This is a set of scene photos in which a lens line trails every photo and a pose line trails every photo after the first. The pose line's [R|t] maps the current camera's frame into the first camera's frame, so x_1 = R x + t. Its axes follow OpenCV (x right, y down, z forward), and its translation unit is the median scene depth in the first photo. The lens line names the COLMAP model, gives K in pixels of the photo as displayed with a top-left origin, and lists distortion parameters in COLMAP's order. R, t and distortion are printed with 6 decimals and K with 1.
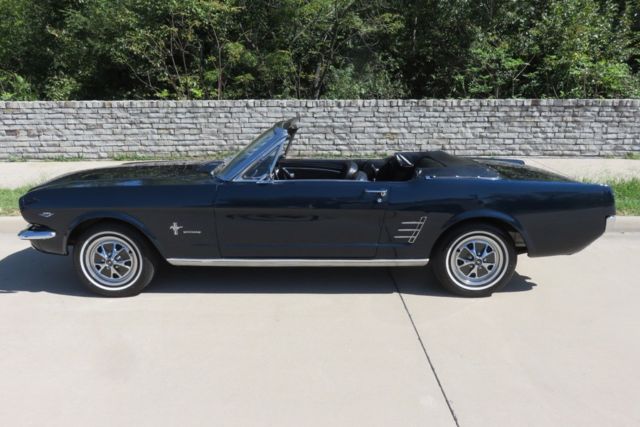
lens RADIAL K [[483.5, 0, 322.8], [0, 483.5, 213.1], [0, 0, 1]] dist [-0.010757, 0.007870]
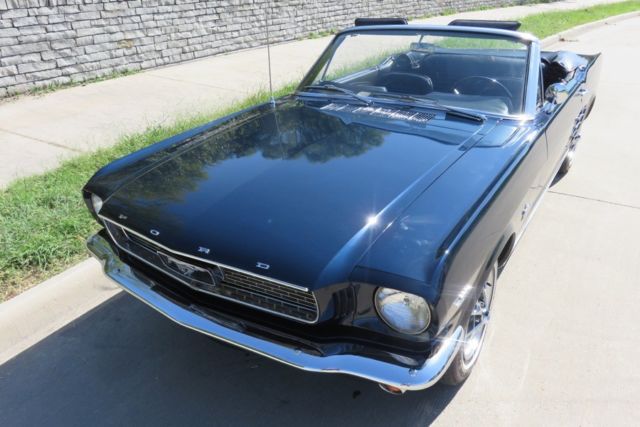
lens RADIAL K [[483.5, 0, 321.9], [0, 483.5, 213.8], [0, 0, 1]] dist [-0.010757, 0.007870]
pose [[0.534282, -0.386473, 0.751786, -0.359696], [0.220425, 0.922292, 0.317474, -0.088631], [-0.816061, -0.003908, 0.577952, 0.329109]]
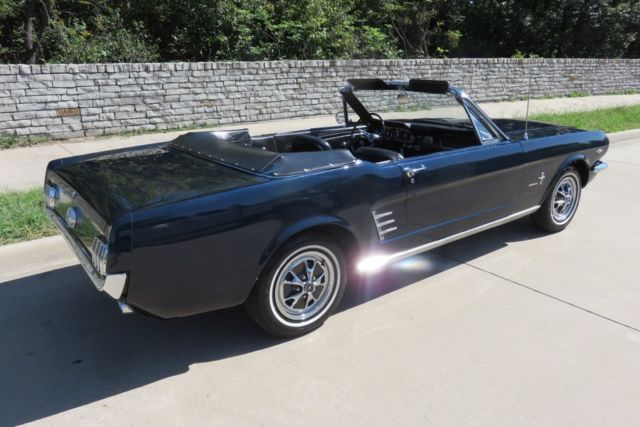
lens RADIAL K [[483.5, 0, 322.1], [0, 483.5, 213.3], [0, 0, 1]] dist [-0.010757, 0.007870]
pose [[0.798163, -0.188981, 0.572033, -0.247443], [0.148487, 0.981943, 0.117216, -0.031846], [-0.583856, -0.008618, 0.811812, 0.142241]]
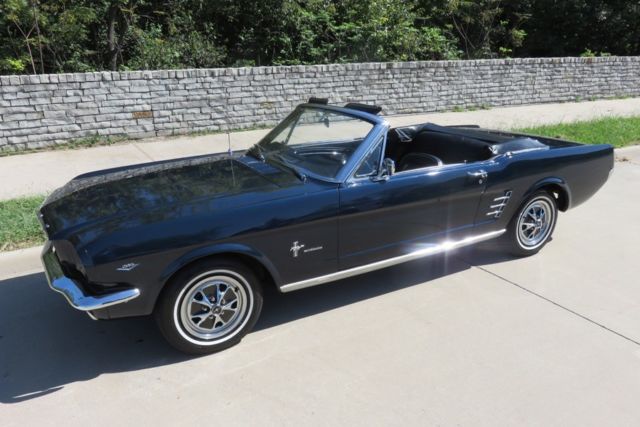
lens RADIAL K [[483.5, 0, 321.6], [0, 483.5, 215.2], [0, 0, 1]] dist [-0.010757, 0.007870]
pose [[0.871051, -0.169739, 0.460933, -0.247056], [0.129174, 0.984523, 0.118443, -0.045452], [-0.473903, -0.043630, 0.879495, 0.099697]]
